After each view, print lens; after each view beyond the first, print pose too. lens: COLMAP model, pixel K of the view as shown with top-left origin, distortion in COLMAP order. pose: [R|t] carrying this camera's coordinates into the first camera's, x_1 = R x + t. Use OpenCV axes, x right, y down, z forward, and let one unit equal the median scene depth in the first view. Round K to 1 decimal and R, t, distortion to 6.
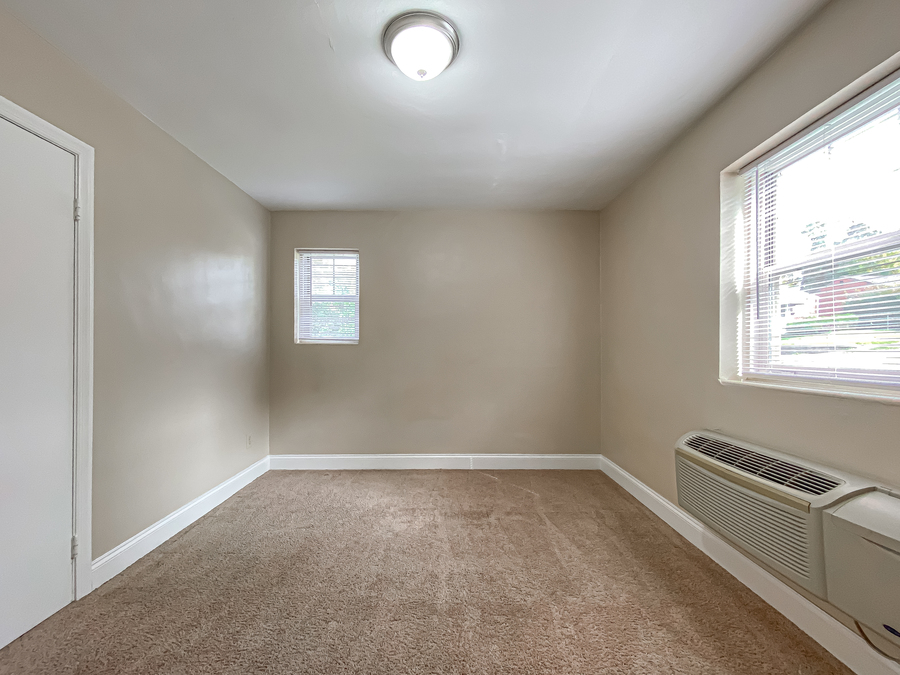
lens RADIAL K [[368.7, 0, 446.7], [0, 368.7, 338.1], [0, 0, 1]] dist [0.019446, -0.007894]
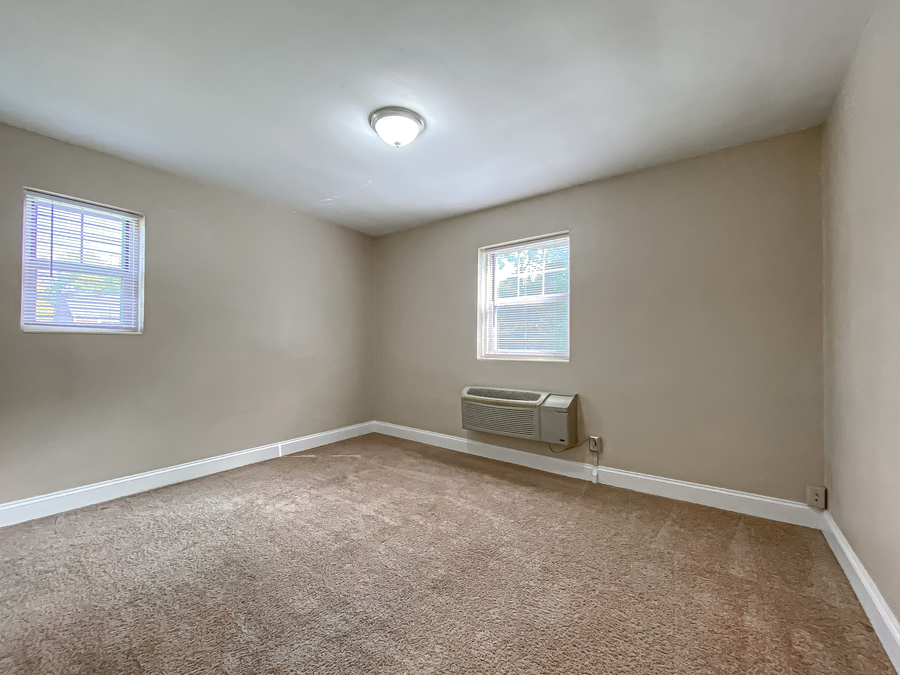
lens RADIAL K [[362.2, 0, 446.0], [0, 362.2, 324.1], [0, 0, 1]] dist [-0.000690, -0.000126]
pose [[0.603345, 0.041480, 0.796401, -0.661287], [-0.028413, 0.999130, -0.030513, 0.001054], [-0.796974, -0.004218, 0.603999, 0.015997]]
